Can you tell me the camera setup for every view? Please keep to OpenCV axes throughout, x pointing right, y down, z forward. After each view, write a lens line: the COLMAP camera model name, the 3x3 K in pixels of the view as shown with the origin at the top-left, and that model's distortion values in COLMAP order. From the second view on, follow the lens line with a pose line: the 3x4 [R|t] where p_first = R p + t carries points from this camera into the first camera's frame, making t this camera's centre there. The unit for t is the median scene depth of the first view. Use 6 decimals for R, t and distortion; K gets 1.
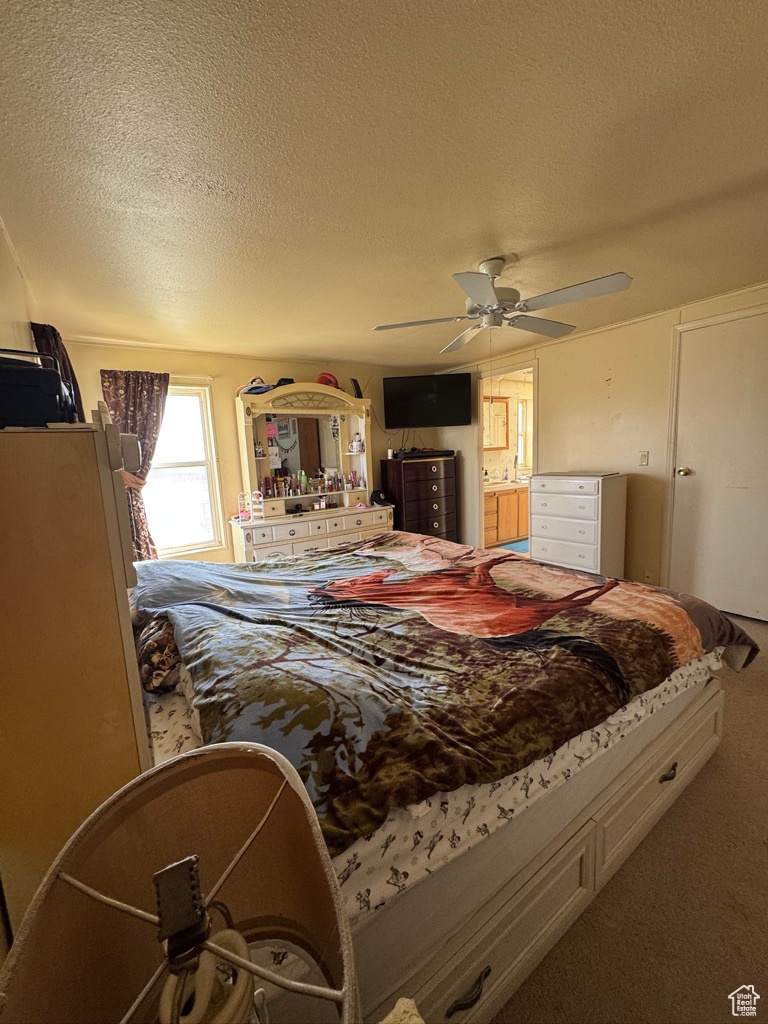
lens RADIAL K [[408.3, 0, 383.8], [0, 408.3, 511.1], [0, 0, 1]] dist [-0.002473, 0.000554]
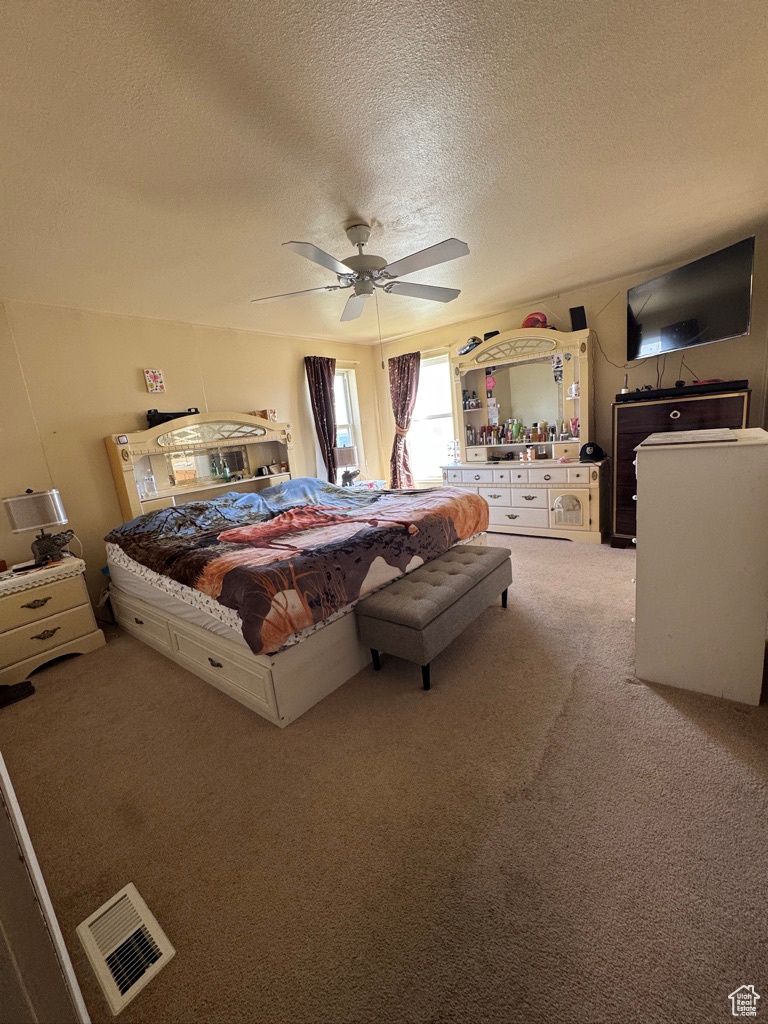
lens RADIAL K [[408.3, 0, 385.9], [0, 408.3, 508.9], [0, 0, 1]] dist [-0.002473, 0.000554]
pose [[0.292981, 0.207632, -0.933301, 0.762563], [-0.048348, 0.978104, 0.202422, -0.077255], [0.954895, -0.014183, 0.296605, 0.416862]]
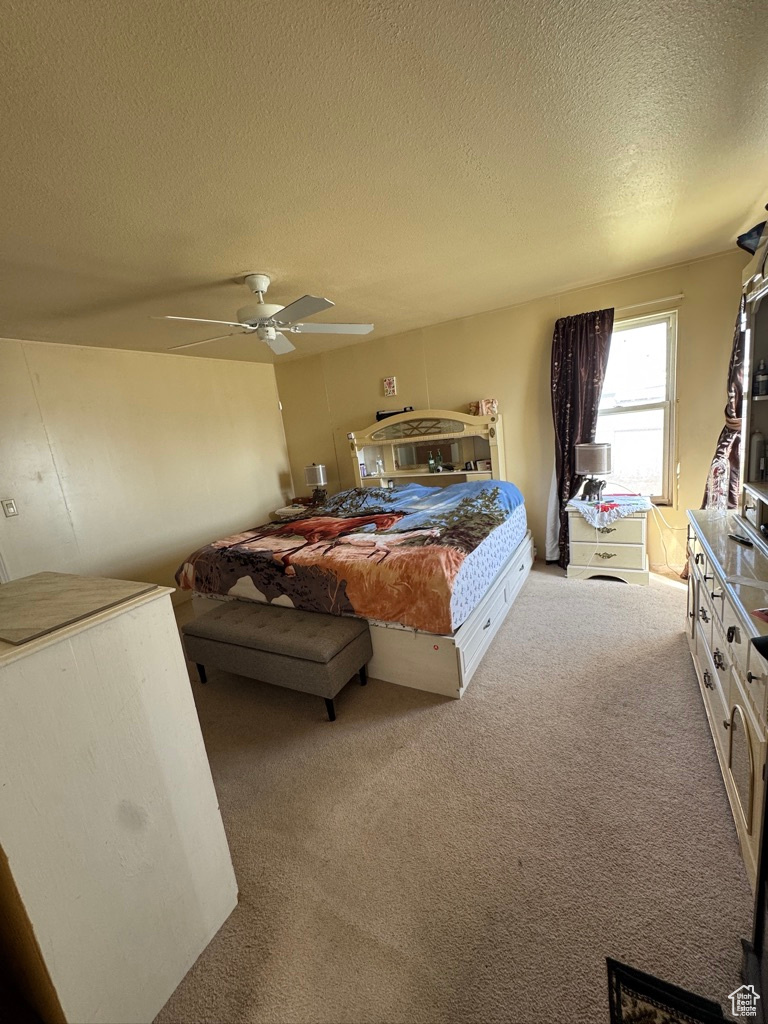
lens RADIAL K [[408.3, 0, 386.0], [0, 408.3, 510.0], [0, 0, 1]] dist [-0.002473, 0.000554]
pose [[-0.879704, 0.241816, -0.409445, 0.302620], [0.097156, 0.934283, 0.343040, -0.210302], [0.465490, 0.261993, -0.845387, 1.216053]]
